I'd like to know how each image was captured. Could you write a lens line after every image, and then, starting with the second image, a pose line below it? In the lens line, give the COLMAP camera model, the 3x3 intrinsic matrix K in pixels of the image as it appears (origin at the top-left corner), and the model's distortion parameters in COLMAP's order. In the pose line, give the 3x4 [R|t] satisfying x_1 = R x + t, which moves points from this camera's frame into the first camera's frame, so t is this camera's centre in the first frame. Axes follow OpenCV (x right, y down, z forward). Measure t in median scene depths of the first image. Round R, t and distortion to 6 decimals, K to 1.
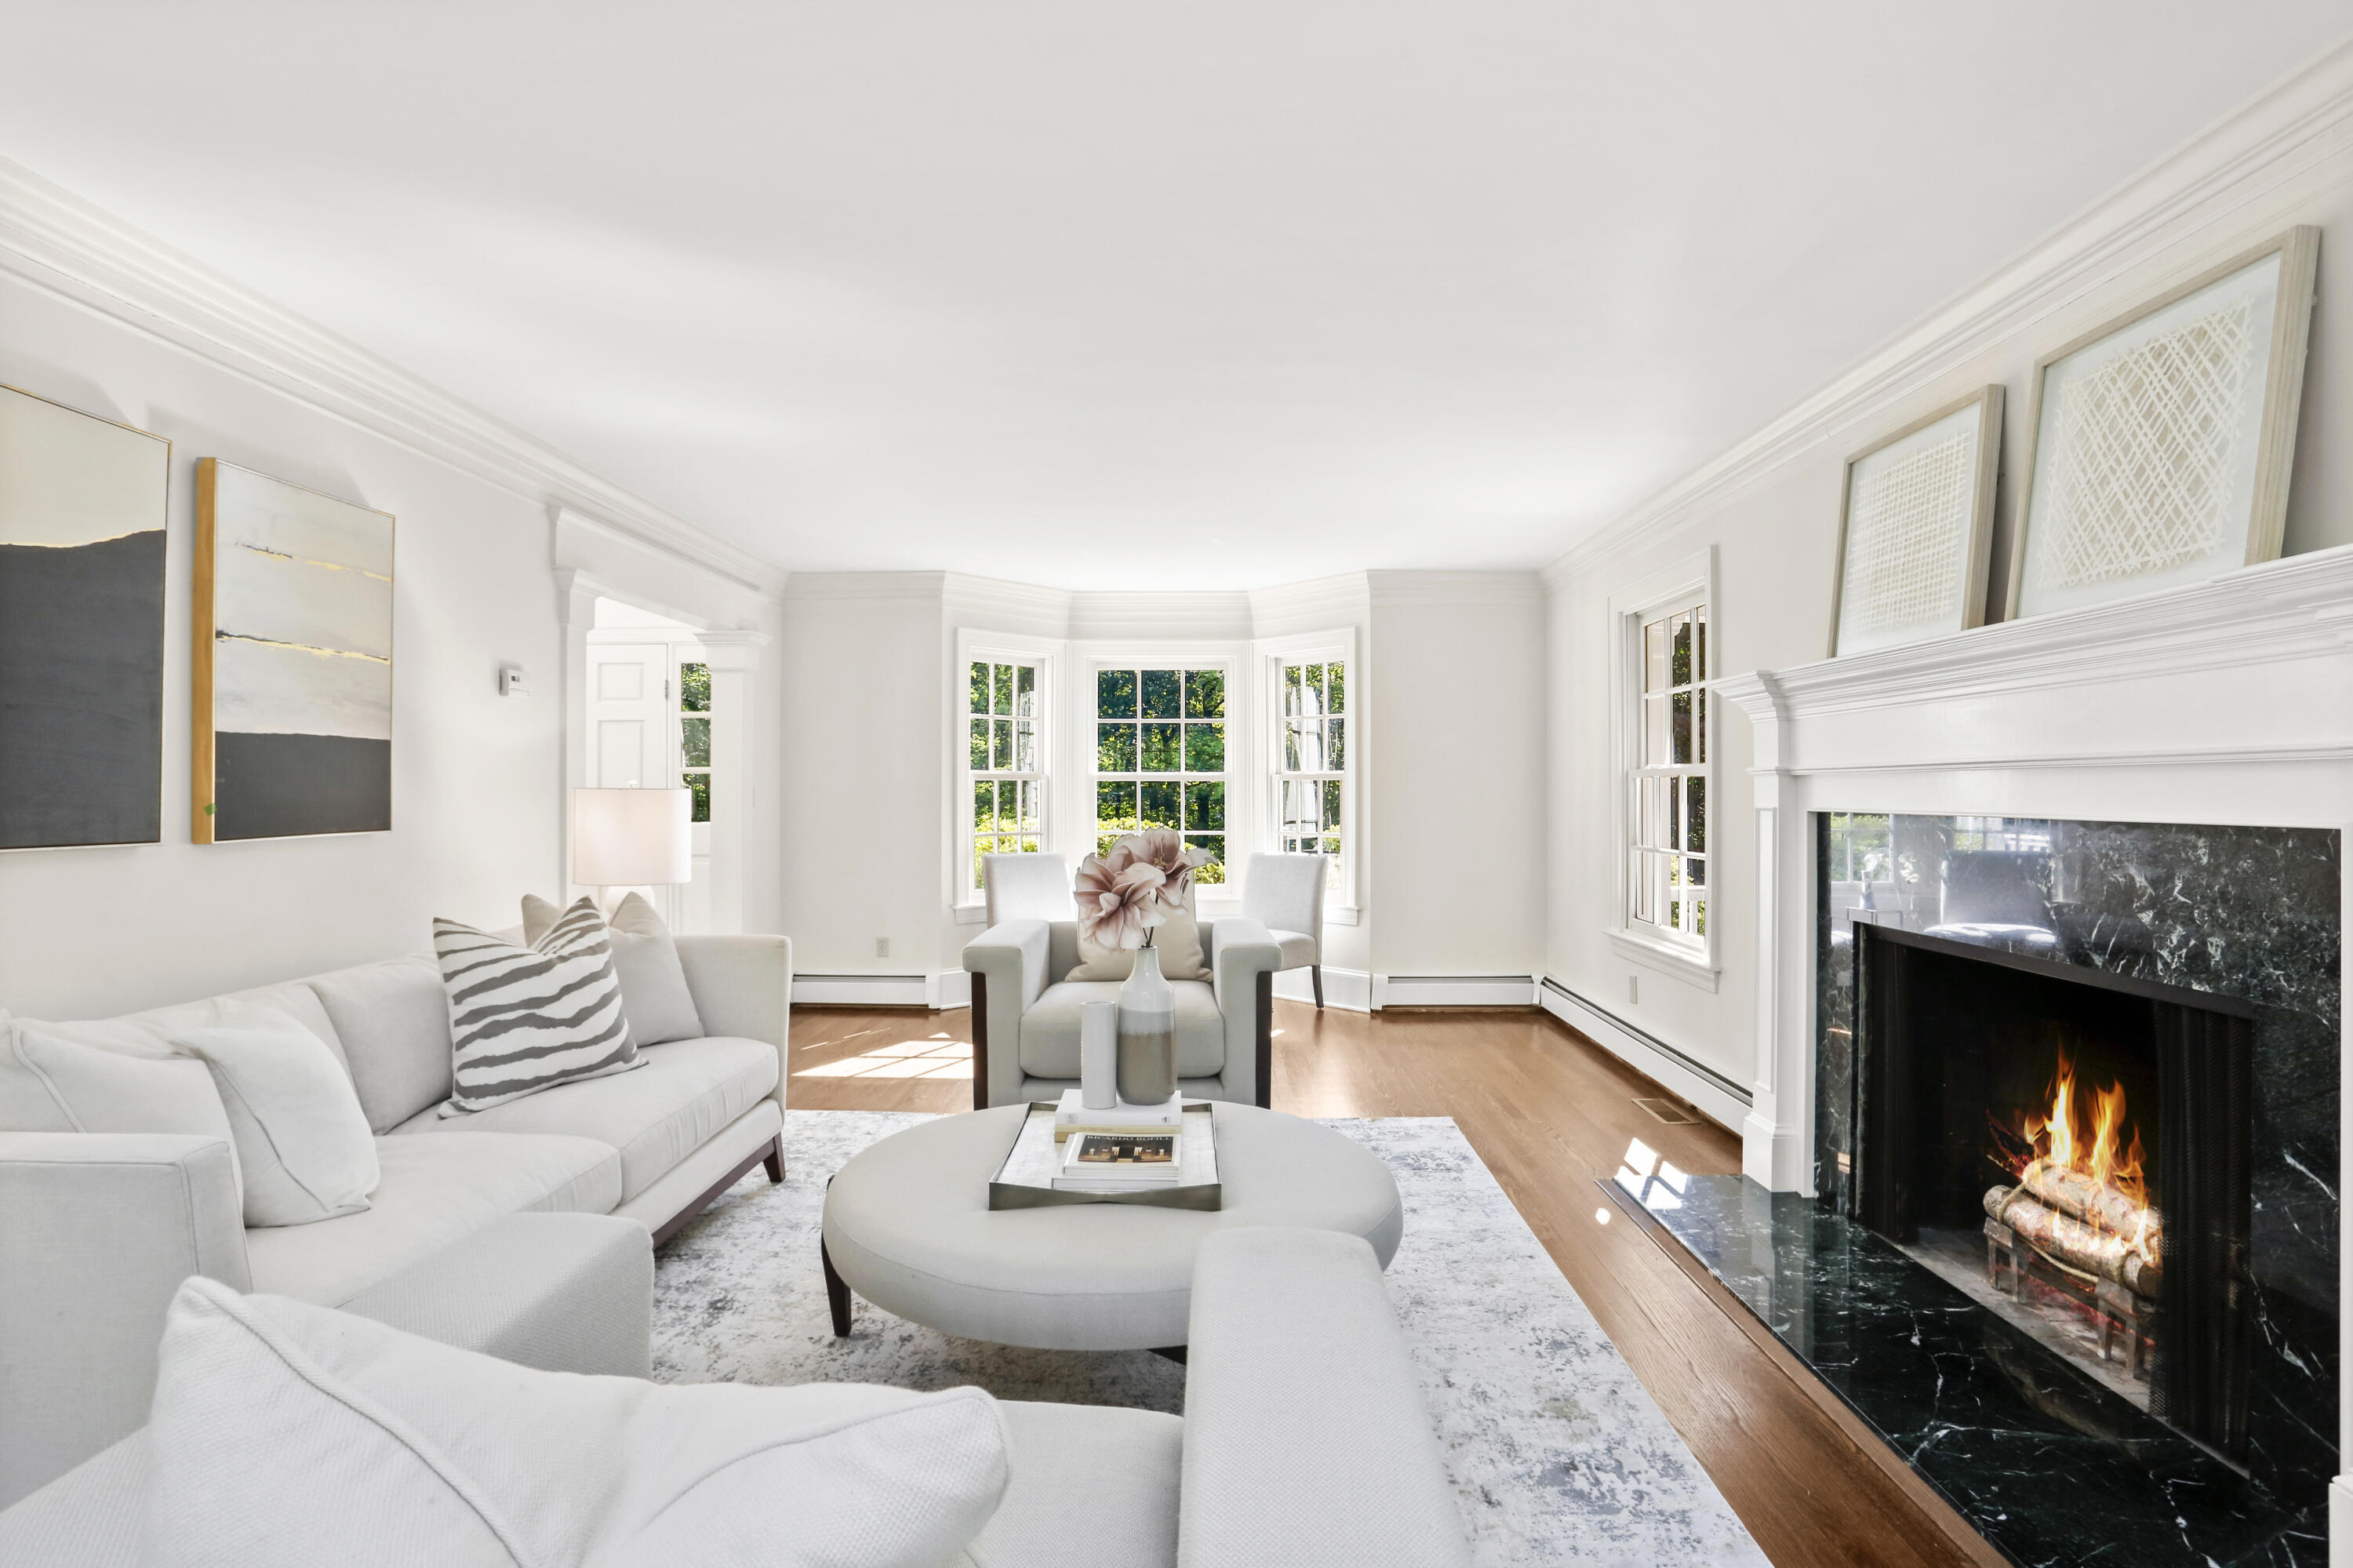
lens RADIAL K [[1154.5, 0, 1183.9], [0, 1154.5, 810.9], [0, 0, 1]] dist [-0.075822, 0.028682]
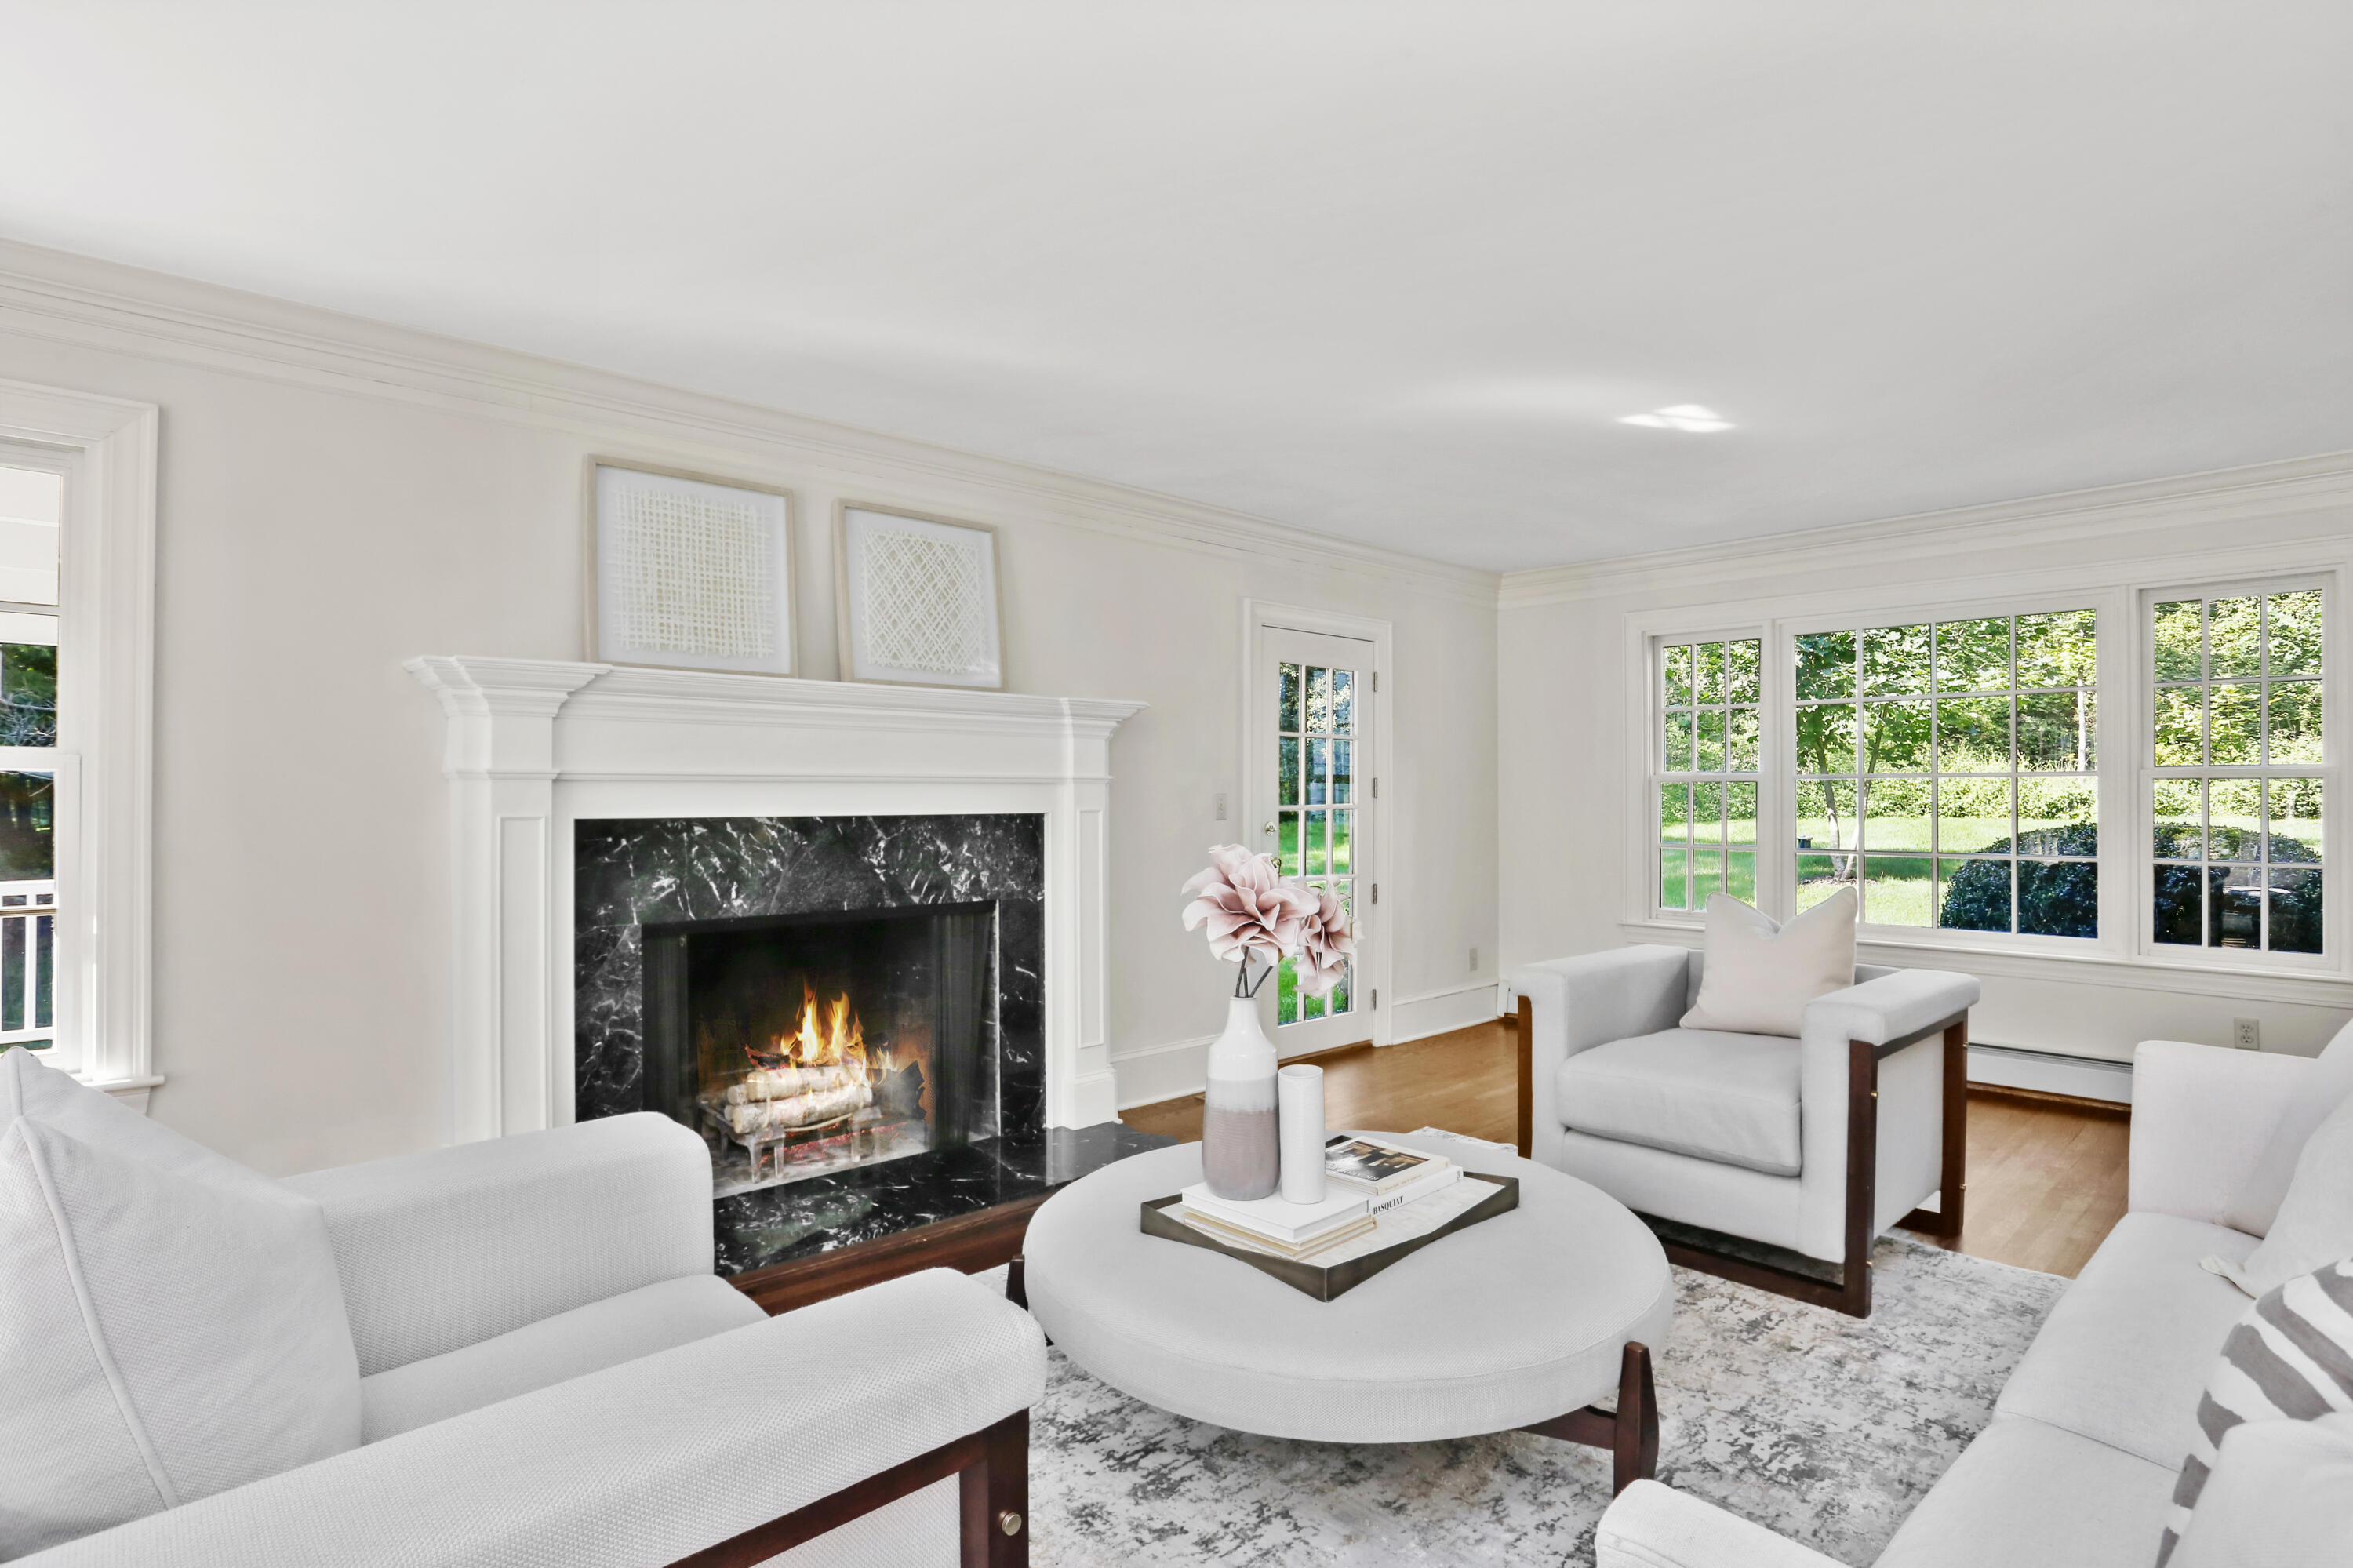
lens RADIAL K [[1154.5, 0, 1183.9], [0, 1154.5, 810.9], [0, 0, 1]] dist [-0.075822, 0.028682]
pose [[-0.685698, -0.009344, 0.727826, -0.736780], [0.011330, 0.999659, 0.023509, -0.034381], [-0.727798, 0.024366, -0.685359, 2.001564]]
